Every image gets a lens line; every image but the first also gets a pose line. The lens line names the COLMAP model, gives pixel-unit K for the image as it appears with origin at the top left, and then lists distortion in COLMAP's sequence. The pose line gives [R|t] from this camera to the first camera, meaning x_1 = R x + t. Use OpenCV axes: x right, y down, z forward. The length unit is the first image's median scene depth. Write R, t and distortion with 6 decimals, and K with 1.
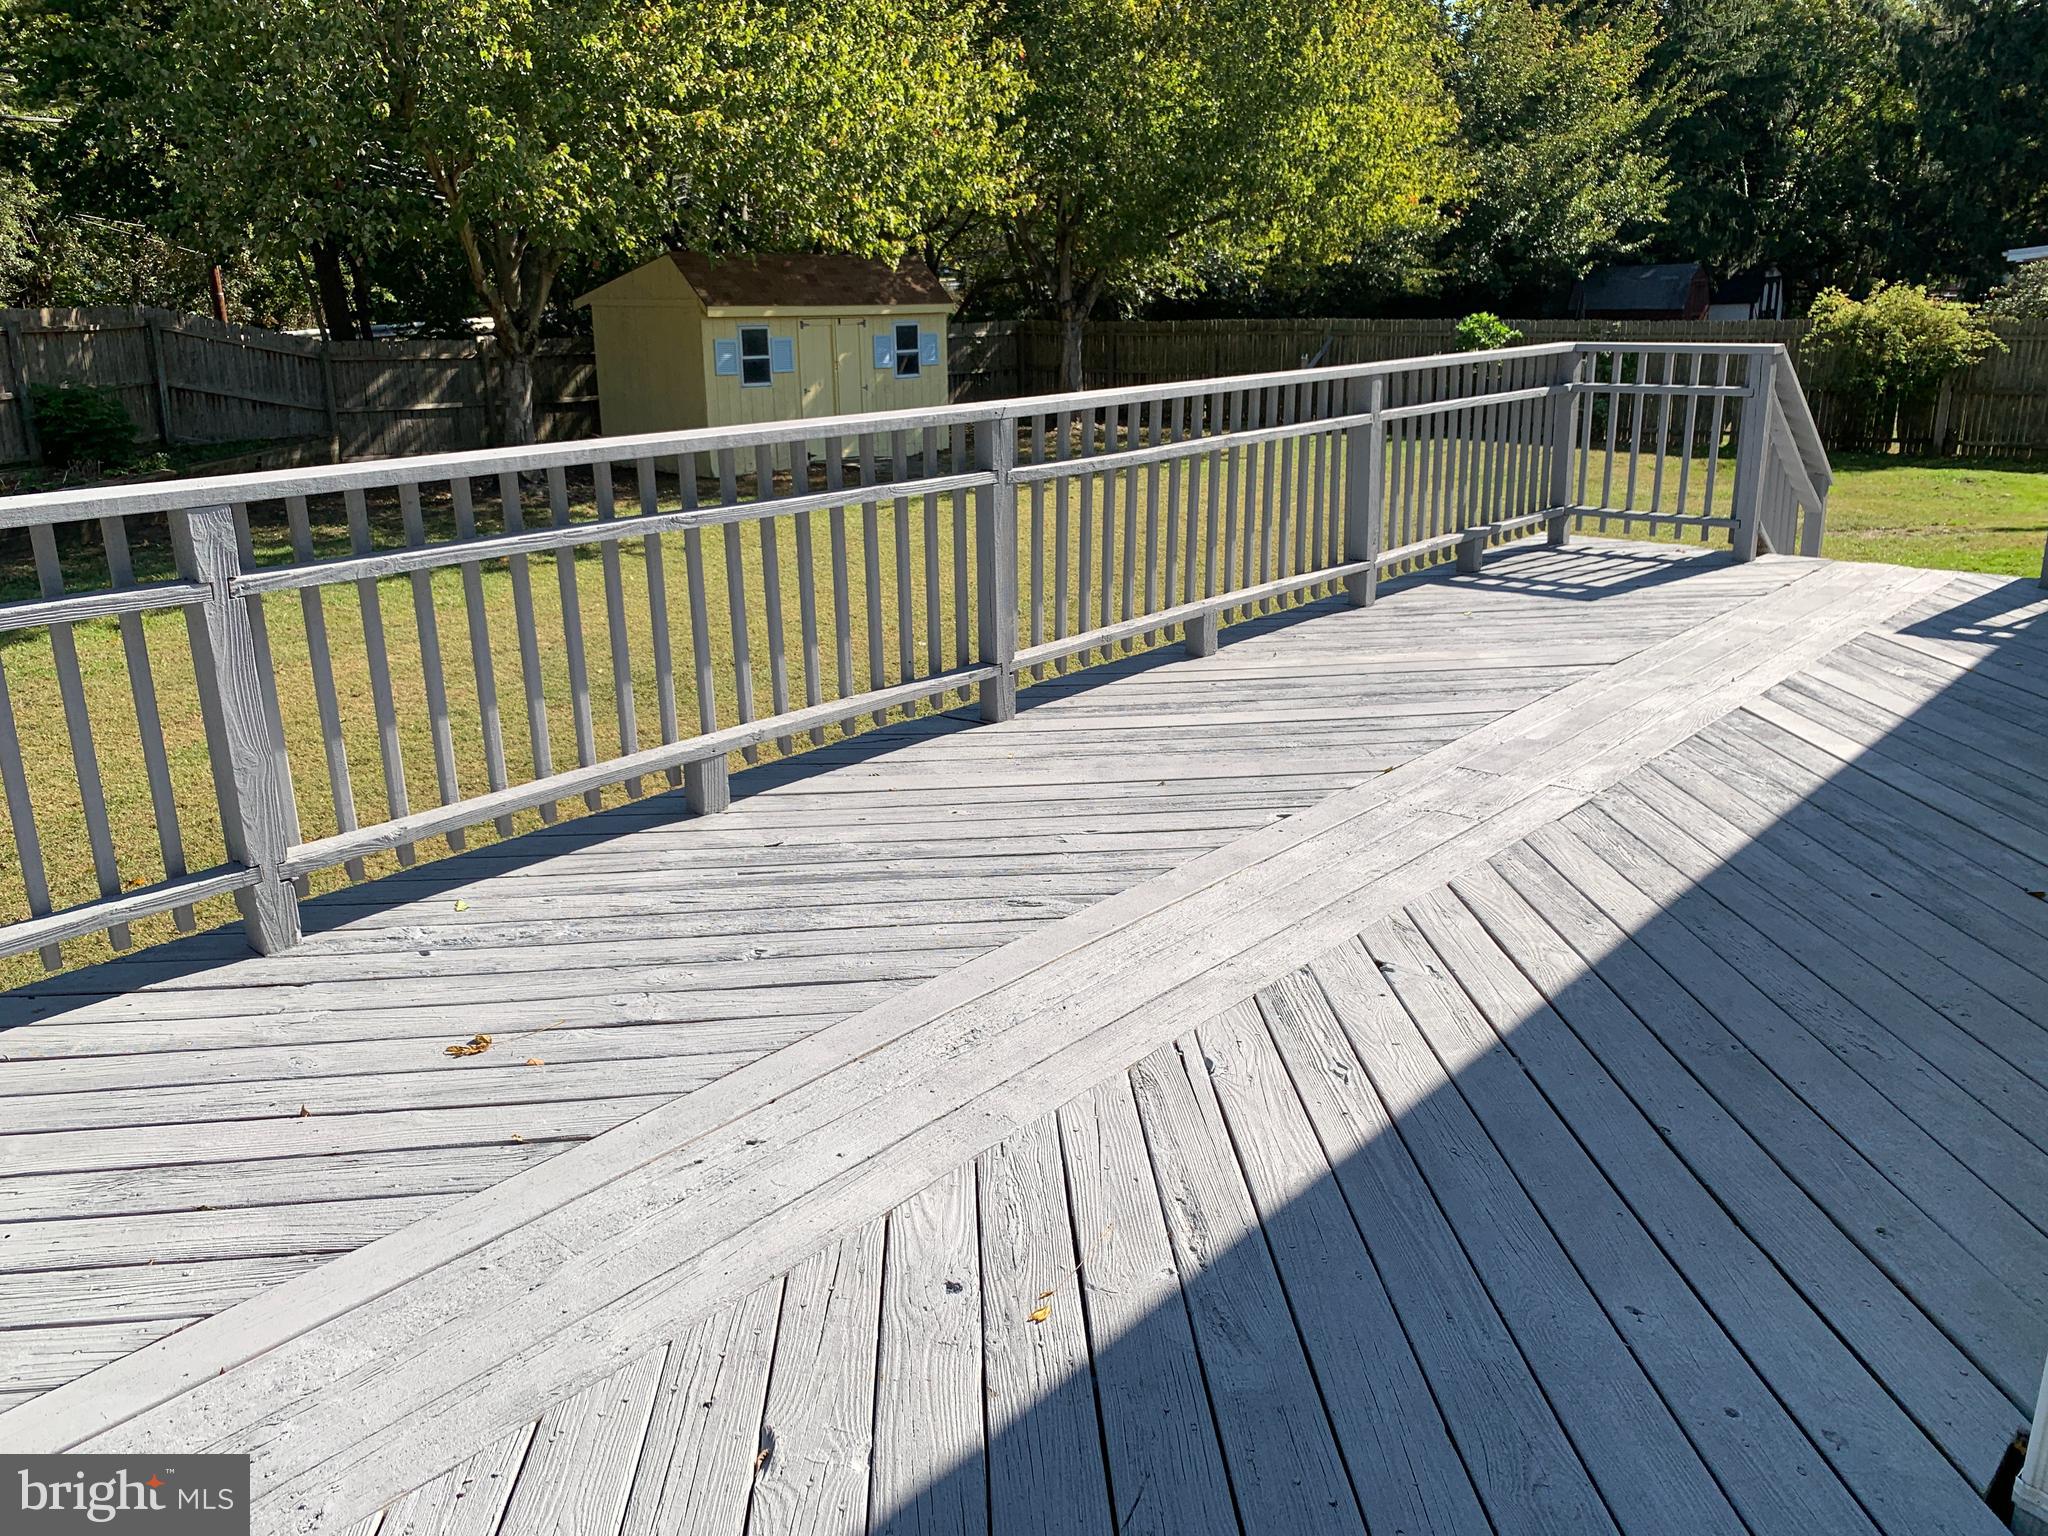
lens RADIAL K [[1592.9, 0, 1024.0], [0, 1592.9, 768.0], [0, 0, 1]] dist [0.097722, -0.172303]
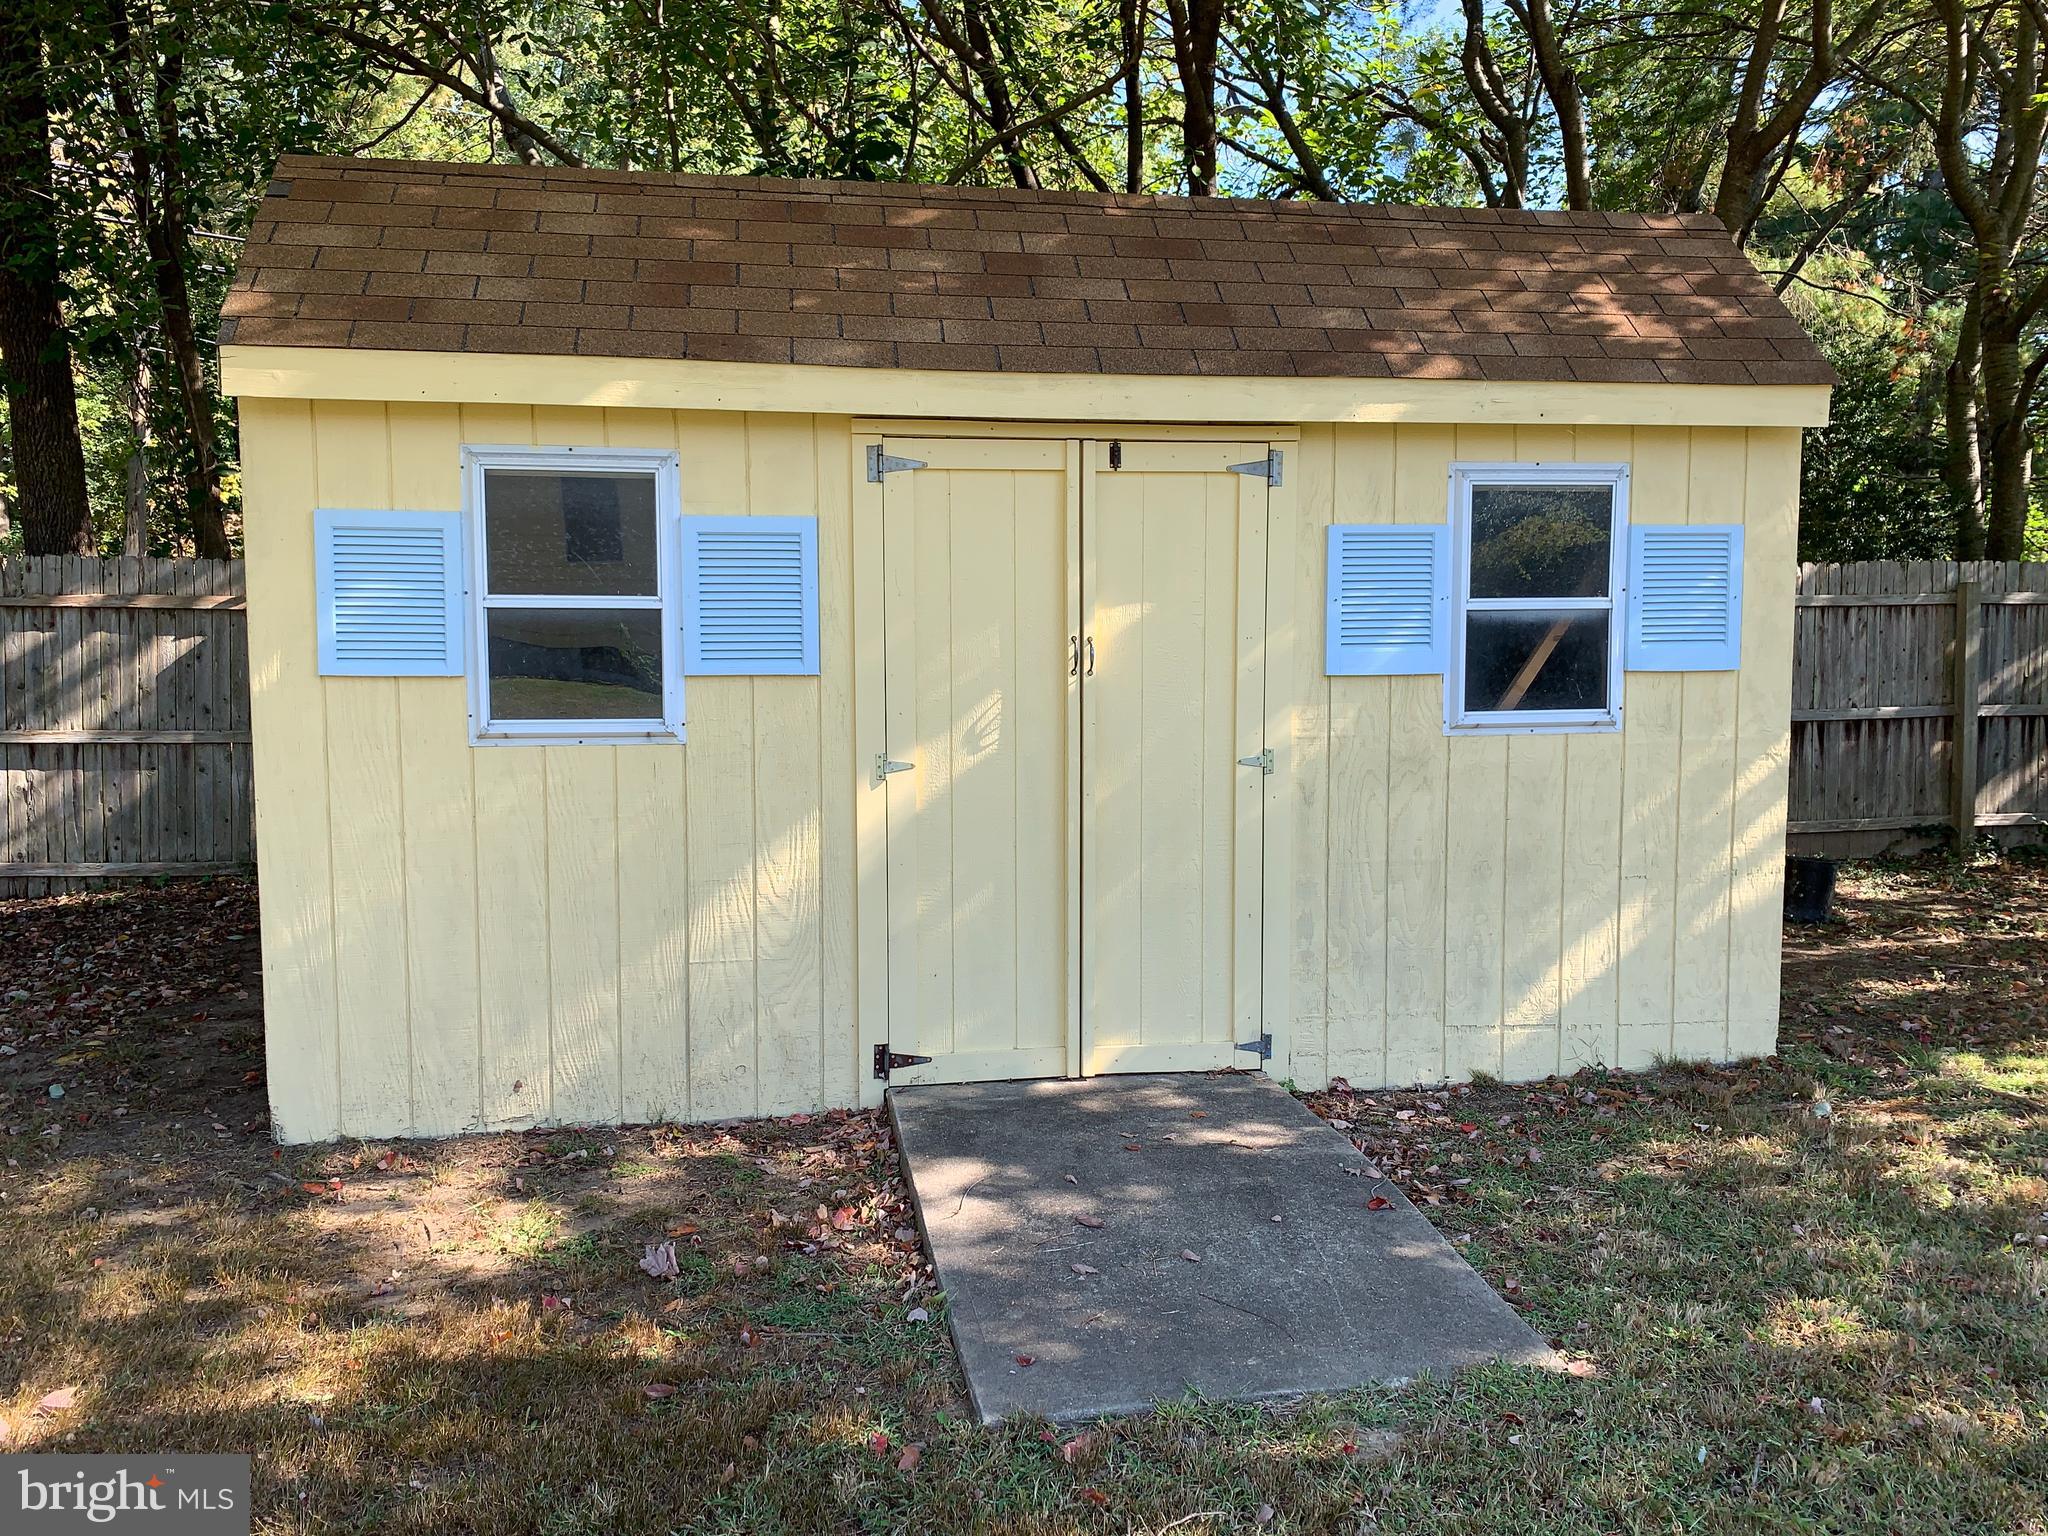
lens RADIAL K [[1592.9, 0, 1024.0], [0, 1592.9, 768.0], [0, 0, 1]] dist [0.097722, -0.172303]
pose [[0.761299, 0.073622, -0.644208, 0.015292], [-0.193804, 0.973951, -0.117724, -0.213189], [0.618760, 0.214473, 0.755737, 0.850587]]
